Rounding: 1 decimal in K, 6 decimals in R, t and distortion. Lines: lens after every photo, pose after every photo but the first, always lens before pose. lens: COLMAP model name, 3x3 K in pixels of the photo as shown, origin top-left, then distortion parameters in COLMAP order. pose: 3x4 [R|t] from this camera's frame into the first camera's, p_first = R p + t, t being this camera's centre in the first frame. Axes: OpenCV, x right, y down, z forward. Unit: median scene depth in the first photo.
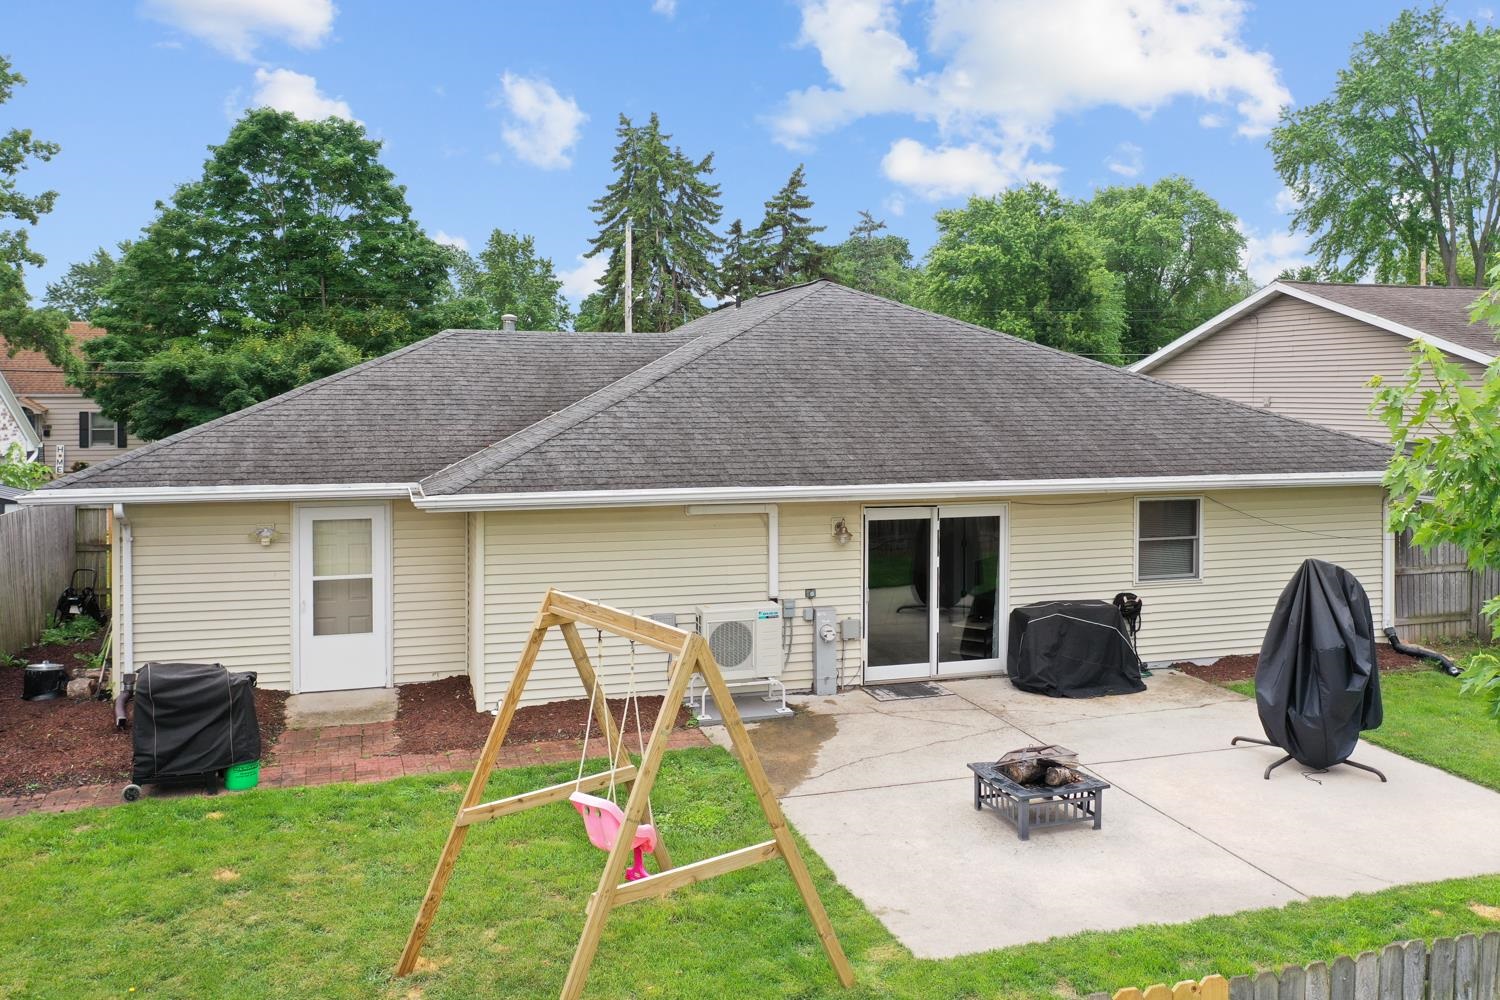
lens RADIAL K [[1207.6, 0, 750.0], [0, 1207.6, 500.0], [0, 0, 1]] dist [0.005869, 0.003009]
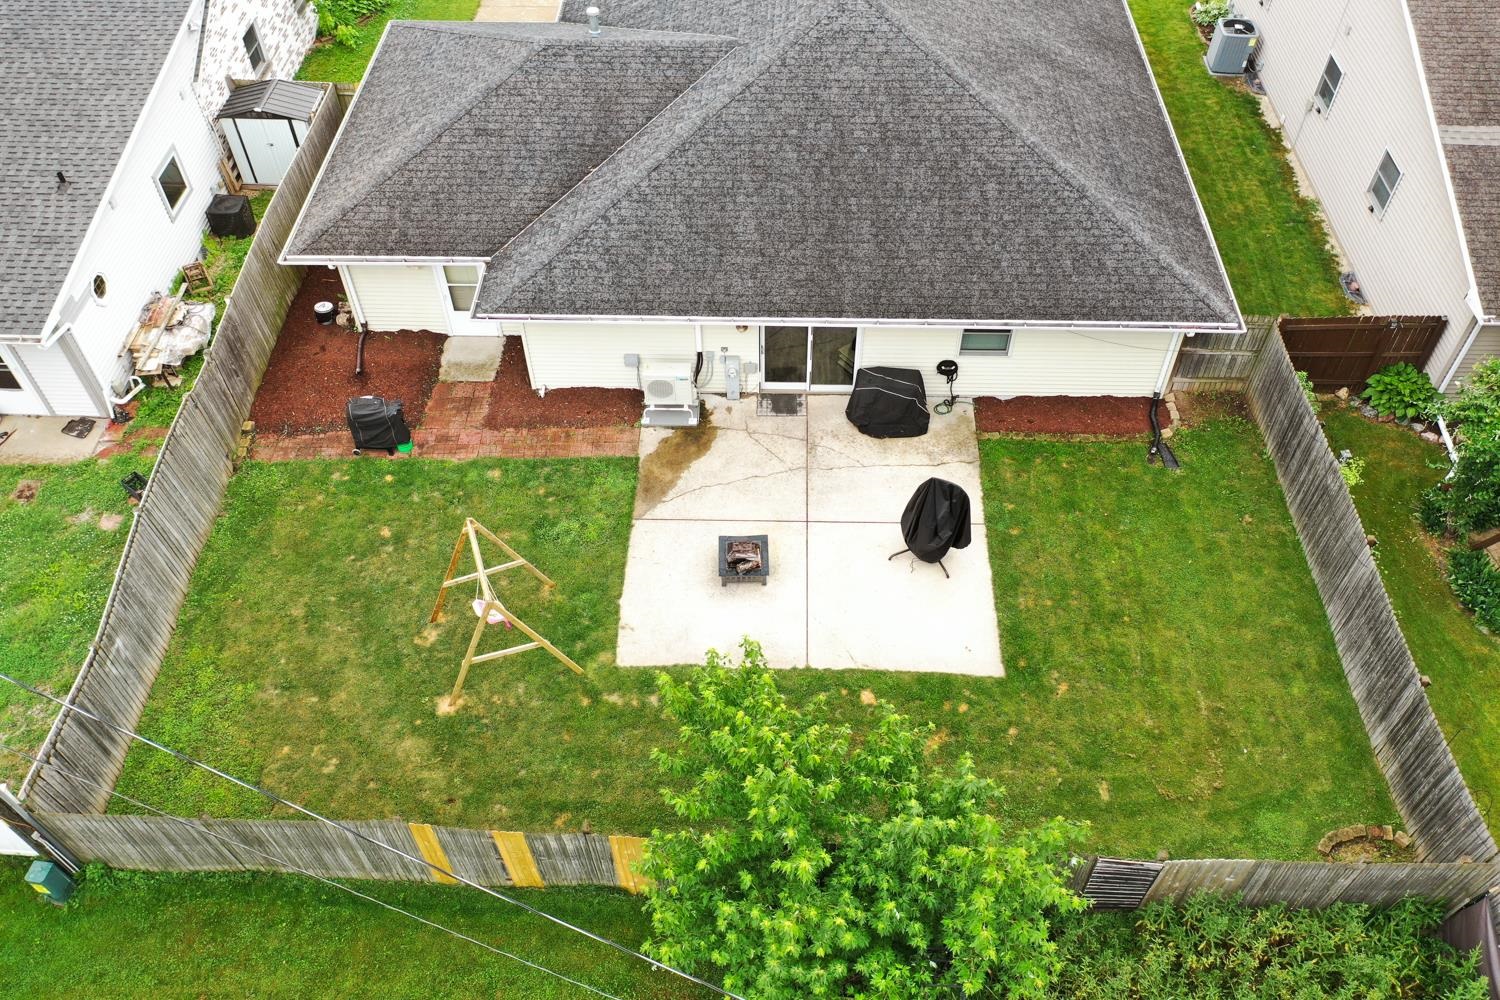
lens RADIAL K [[1186.6, 0, 750.0], [0, 1186.6, 500.0], [0, 0, 1]] dist [0.007504, 0.001328]
pose [[0.947437, 0.235361, -0.216723, 0.625269], [-0.020909, 0.721478, 0.692121, -1.156422], [0.319260, -0.651210, 0.688476, -0.291058]]
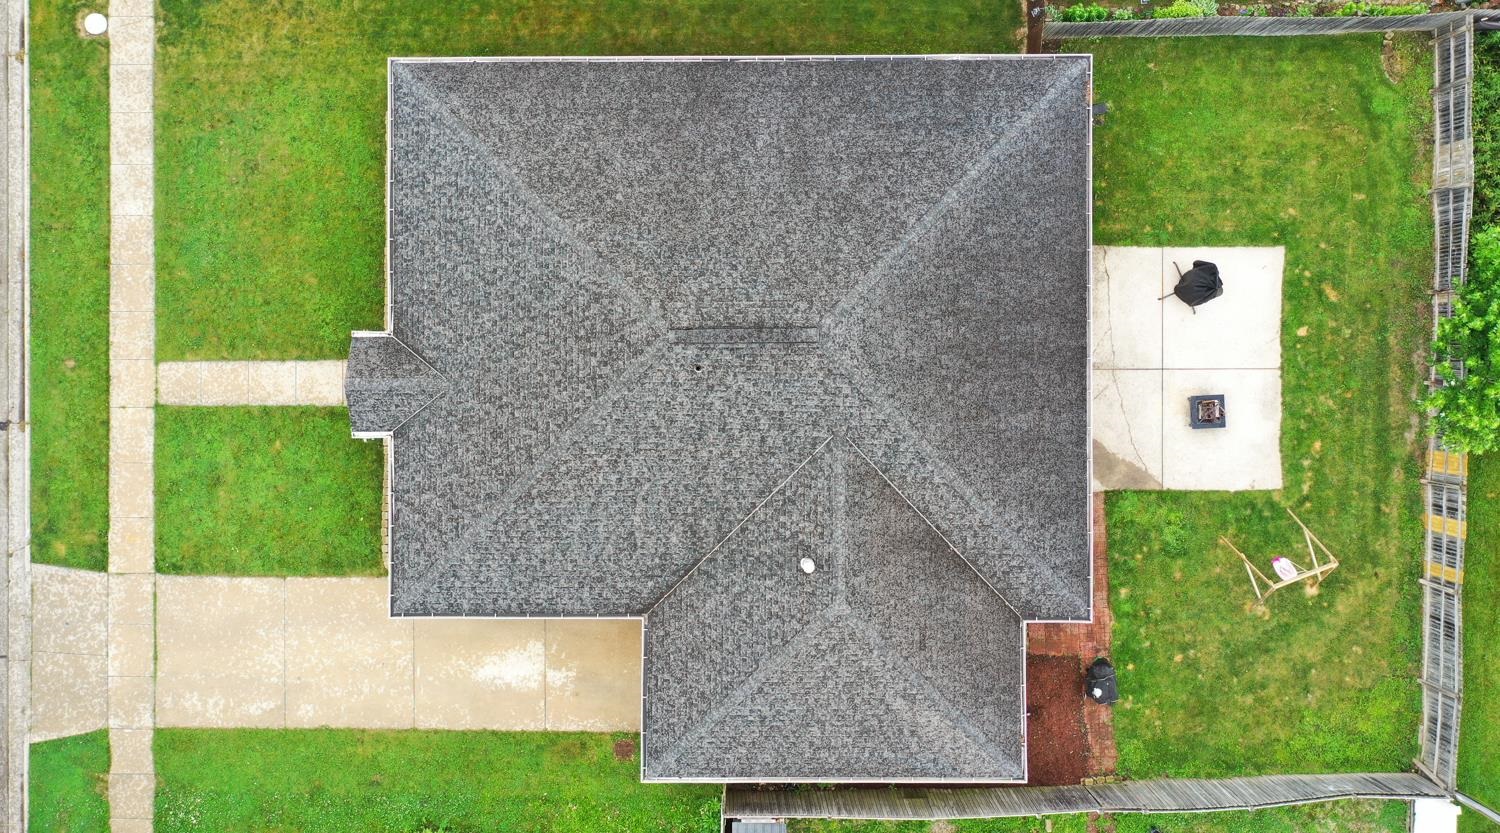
lens RADIAL K [[1342.7, 0, 720.5], [0, 1342.7, 374.4], [0, 0, 1]] dist [0.014952, 0.002009]
pose [[0.287489, -0.957708, -0.012047, 0.015030], [0.105717, 0.019228, 0.994210, -3.110817], [-0.951932, -0.287098, 0.106774, 1.744257]]
